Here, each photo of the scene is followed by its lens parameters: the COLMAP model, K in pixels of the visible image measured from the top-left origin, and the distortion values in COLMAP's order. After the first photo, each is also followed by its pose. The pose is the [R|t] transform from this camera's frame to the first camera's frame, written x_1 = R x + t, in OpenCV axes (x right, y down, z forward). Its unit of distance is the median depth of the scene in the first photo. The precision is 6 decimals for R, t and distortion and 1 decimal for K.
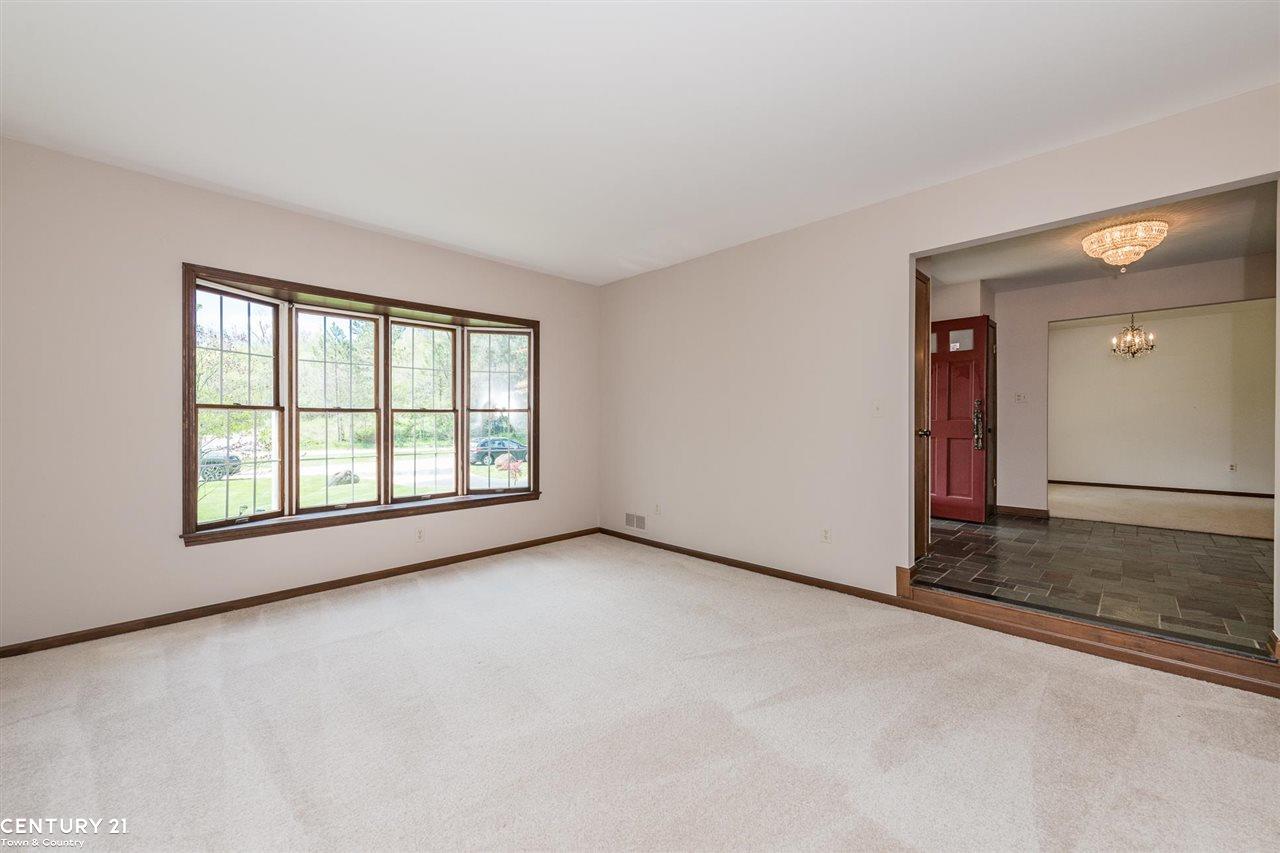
lens RADIAL K [[508.4, 0, 637.7], [0, 508.4, 416.5], [0, 0, 1]] dist [0.000576, -0.000034]
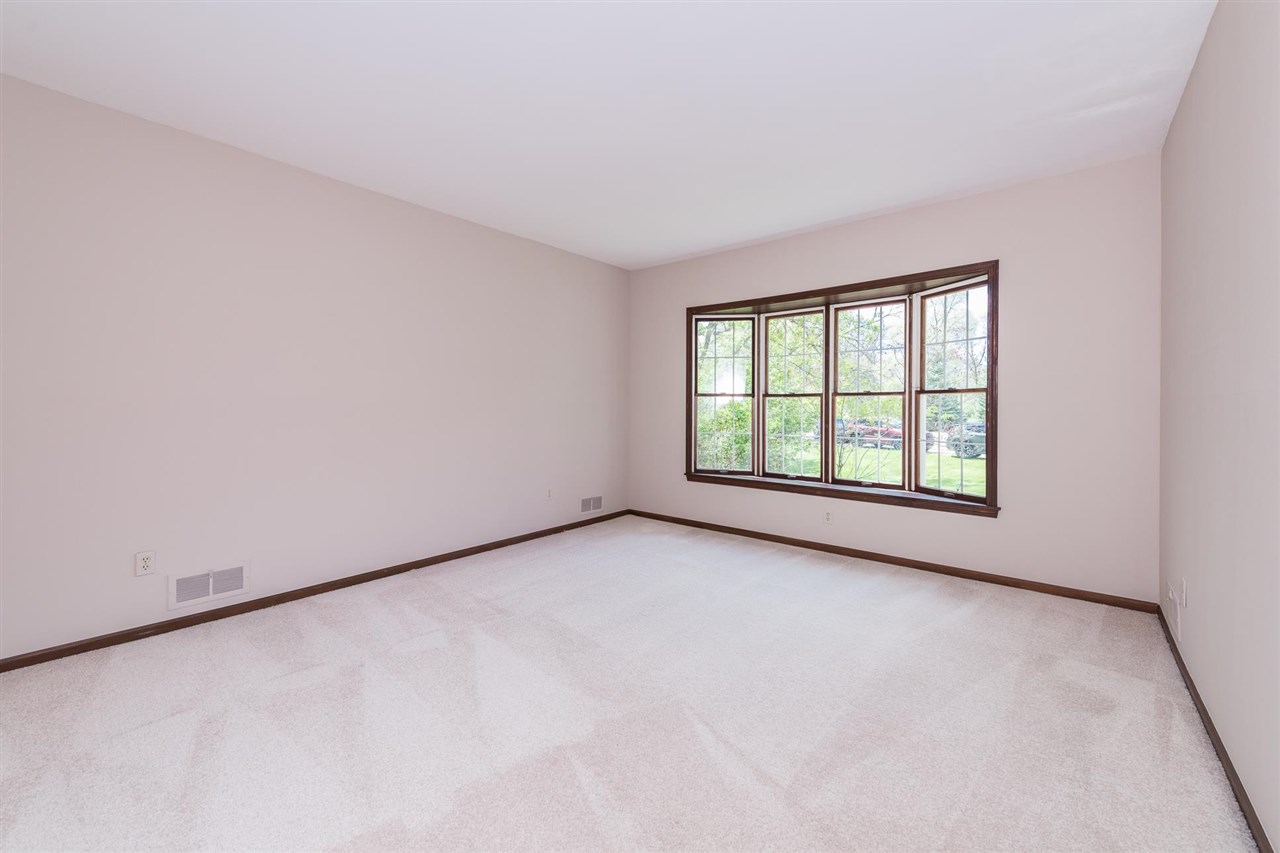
lens RADIAL K [[500.7, 0, 637.5], [0, 500.7, 406.0], [0, 0, 1]] dist [0.000416, 0.000009]
pose [[0.070281, 0.004430, -0.997517, 0.520847], [0.007993, 0.999956, 0.005004, 0.003320], [0.997495, -0.008325, 0.070242, 0.531727]]
